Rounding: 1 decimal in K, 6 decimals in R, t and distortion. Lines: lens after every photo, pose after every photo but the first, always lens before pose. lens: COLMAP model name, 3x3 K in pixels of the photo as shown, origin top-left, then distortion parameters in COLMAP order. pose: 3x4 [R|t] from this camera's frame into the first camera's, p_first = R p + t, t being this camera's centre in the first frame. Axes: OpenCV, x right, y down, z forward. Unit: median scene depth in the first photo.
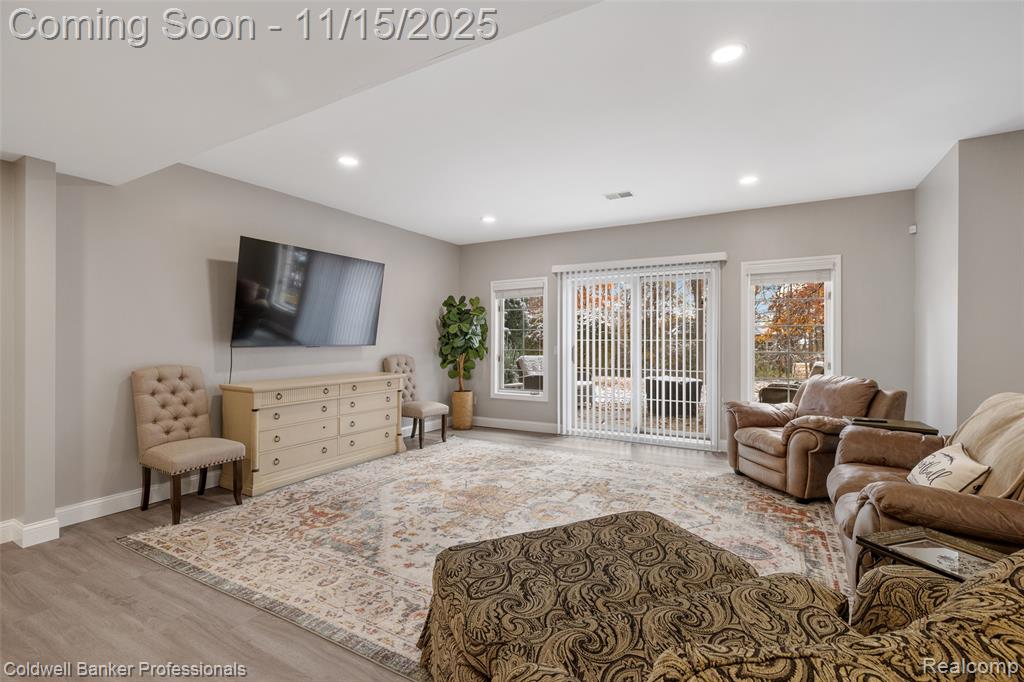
lens RADIAL K [[467.5, 0, 508.7], [0, 467.5, 339.5], [0, 0, 1]] dist [-0.000895, 0.000119]
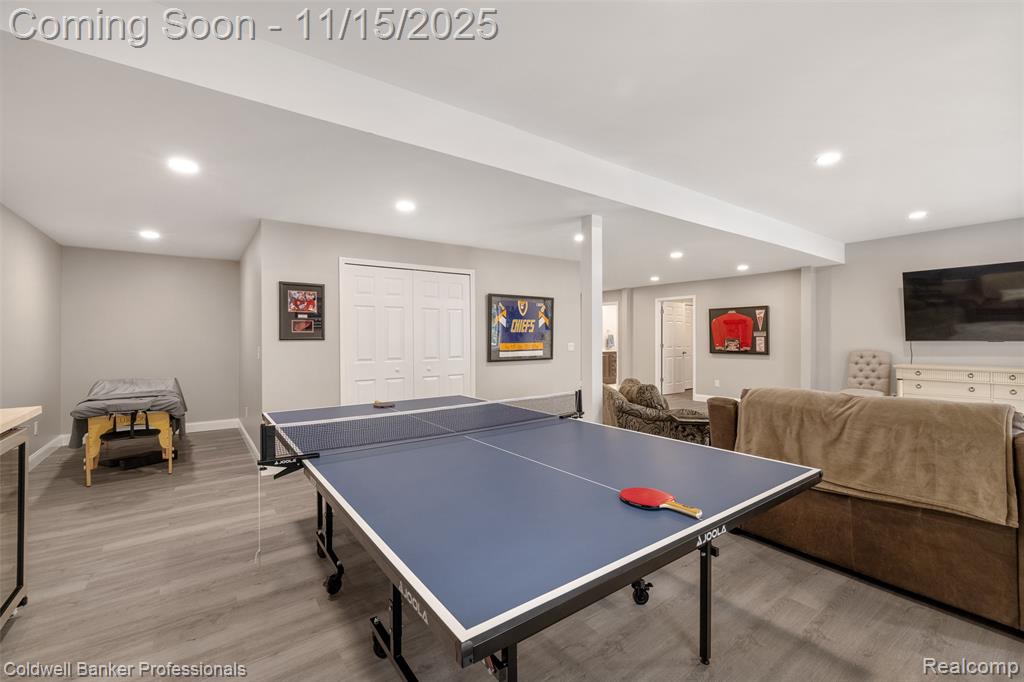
lens RADIAL K [[435.9, 0, 512.9], [0, 435.9, 338.7], [0, 0, 1]] dist [0.003853, 0.000062]
pose [[-0.406667, 0.003423, -0.913570, 1.363517], [0.008137, 0.999967, 0.000125, -0.002731], [0.913540, -0.007383, -0.406682, 0.369312]]
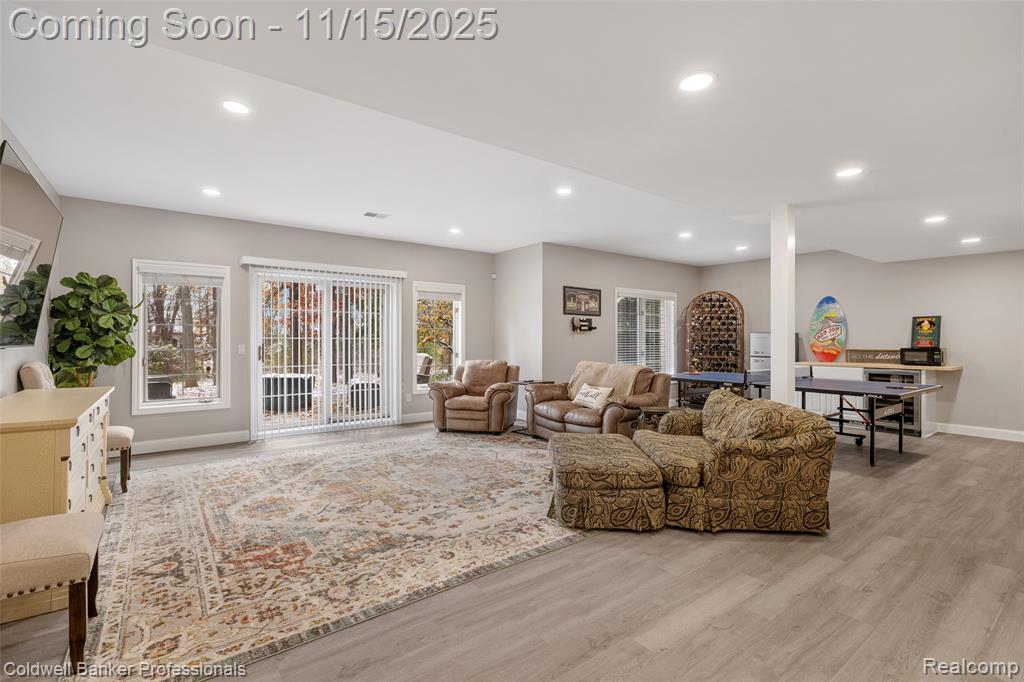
lens RADIAL K [[467.5, 0, 515.2], [0, 467.5, 340.1], [0, 0, 1]] dist [-0.000895, 0.000119]
pose [[0.393783, -0.002347, 0.919201, -0.826981], [-0.006906, 0.999961, 0.005511, -0.004723], [-0.919178, -0.008519, 0.393751, 0.248964]]
